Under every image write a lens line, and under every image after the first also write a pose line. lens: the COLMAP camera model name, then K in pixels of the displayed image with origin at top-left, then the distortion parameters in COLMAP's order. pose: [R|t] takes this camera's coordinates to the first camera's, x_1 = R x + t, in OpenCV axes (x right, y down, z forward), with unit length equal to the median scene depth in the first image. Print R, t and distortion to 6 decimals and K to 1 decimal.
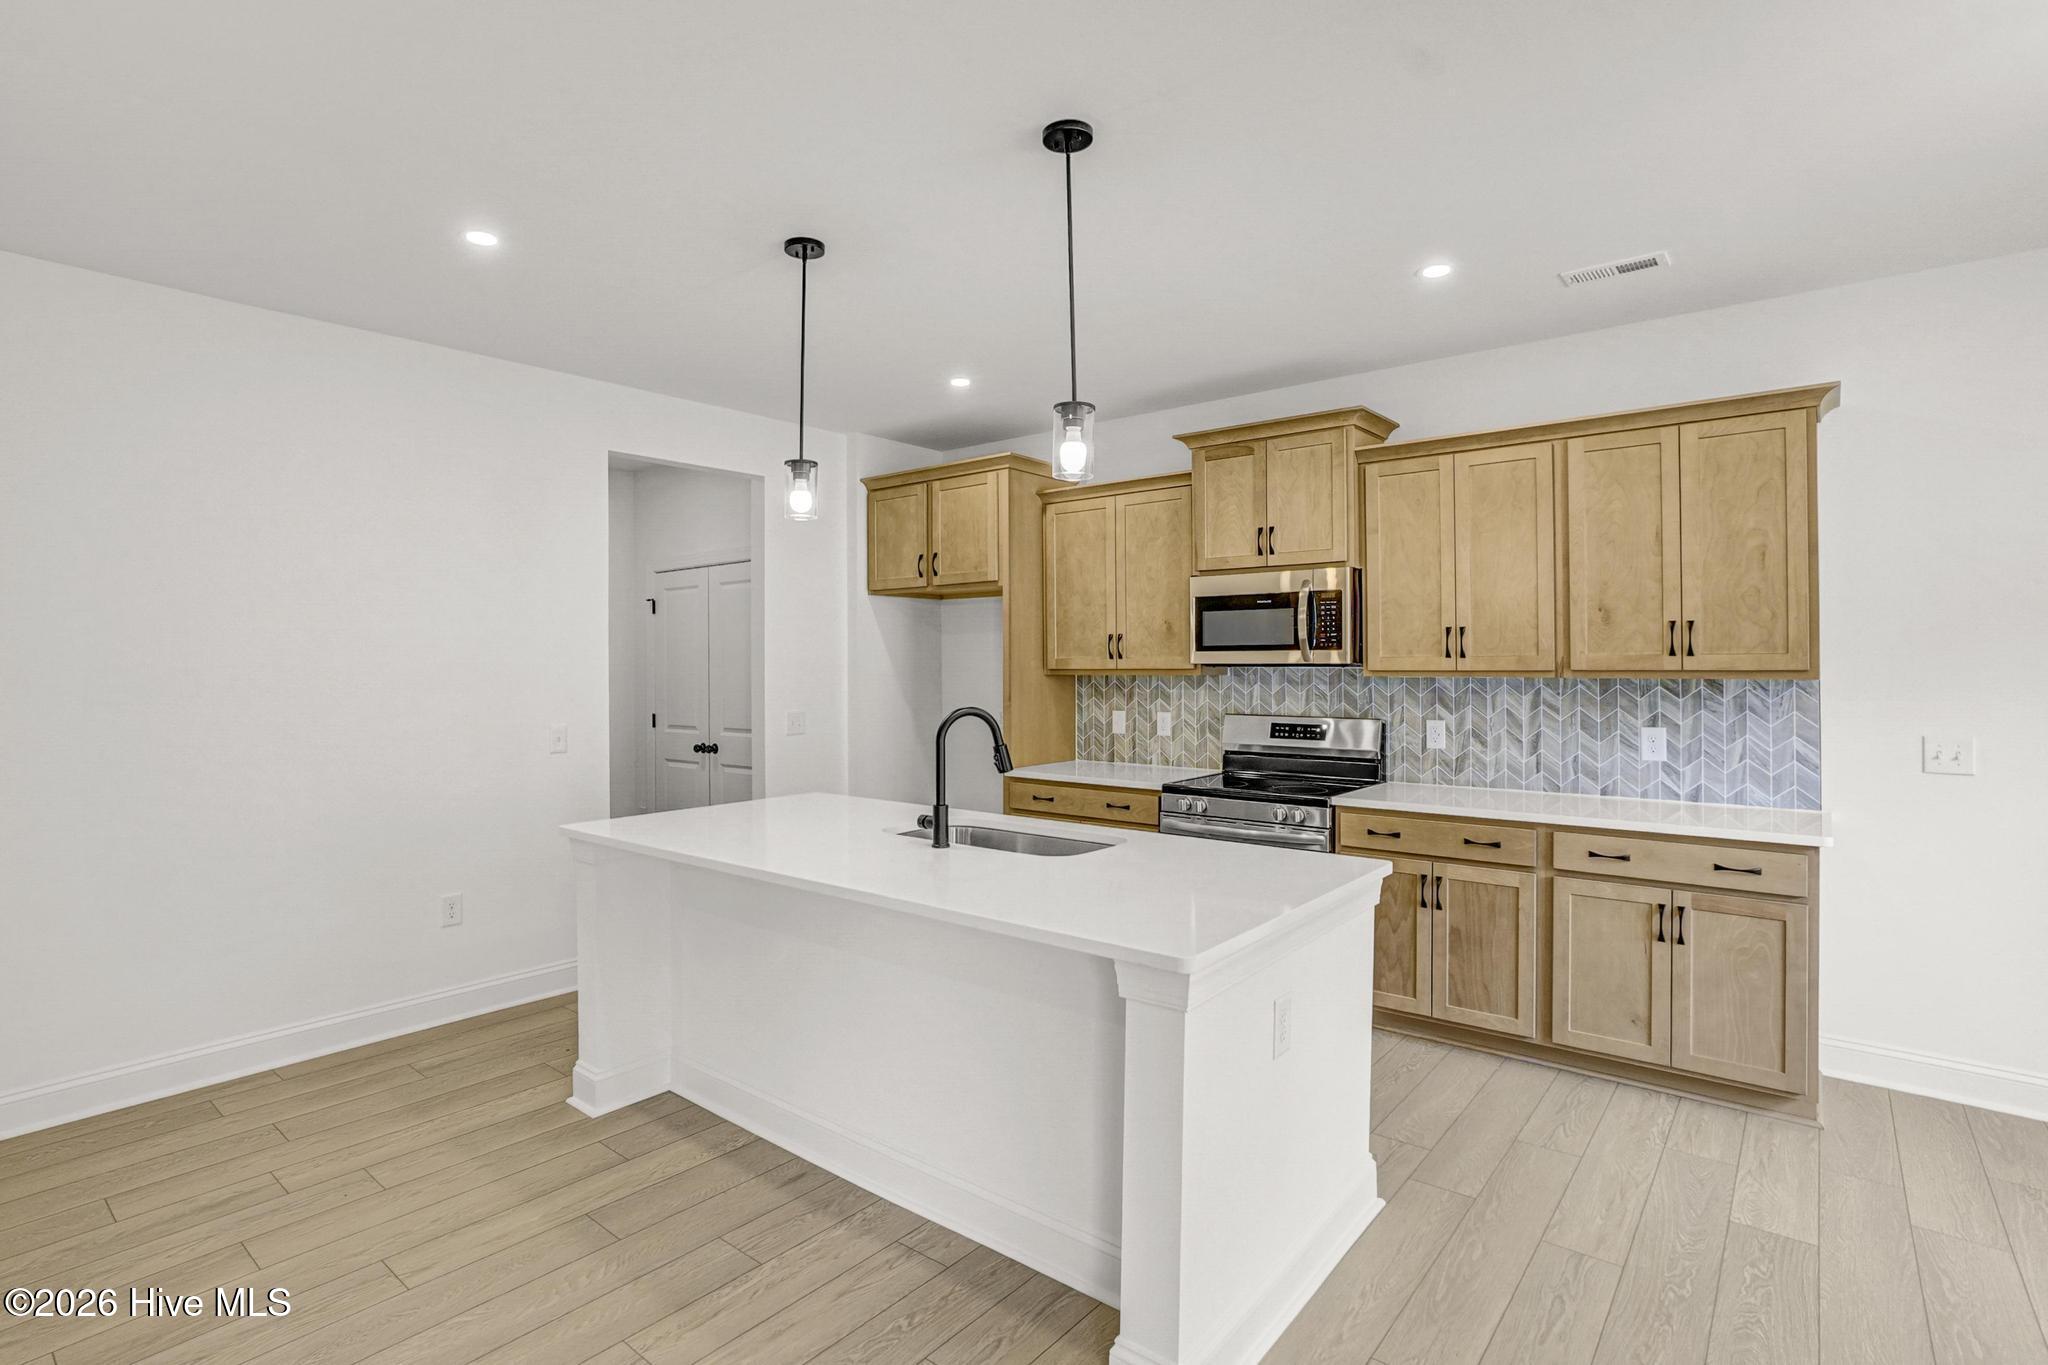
lens RADIAL K [[996.2, 0, 997.1], [0, 996.2, 665.5], [0, 0, 1]] dist [-0.047422, 0.020959]
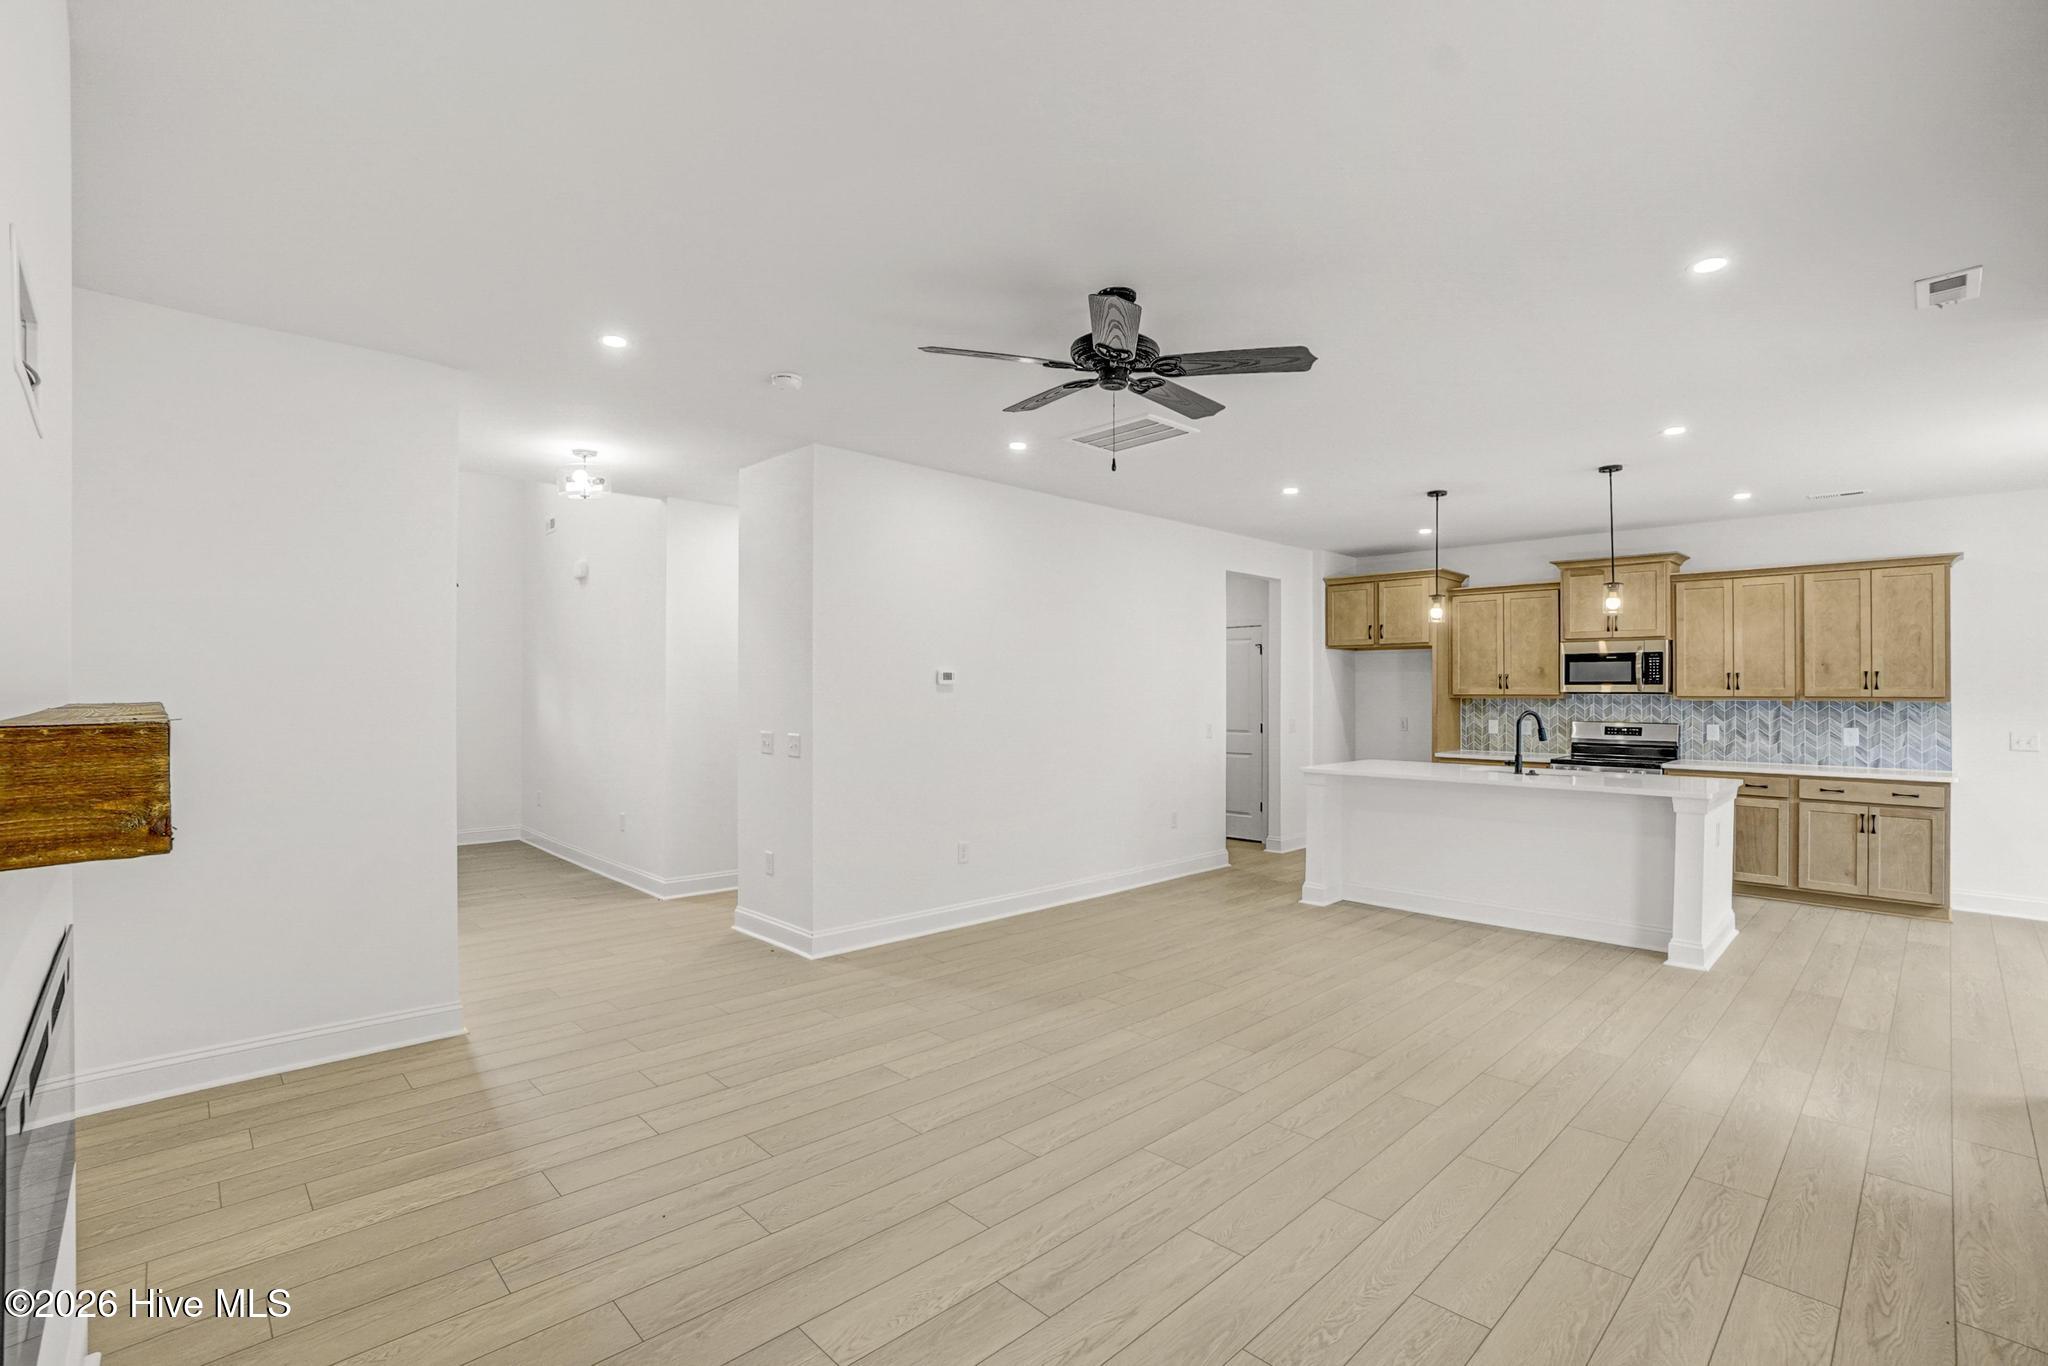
lens RADIAL K [[916.5, 0, 1030.2], [0, 916.5, 691.4], [0, 0, 1]] dist [-0.046883, 0.020239]
pose [[0.995479, 0.008292, -0.094624, -0.690206], [-0.008523, 0.999962, -0.002033, 0.010144], [0.094604, 0.002830, 0.995511, -0.801395]]
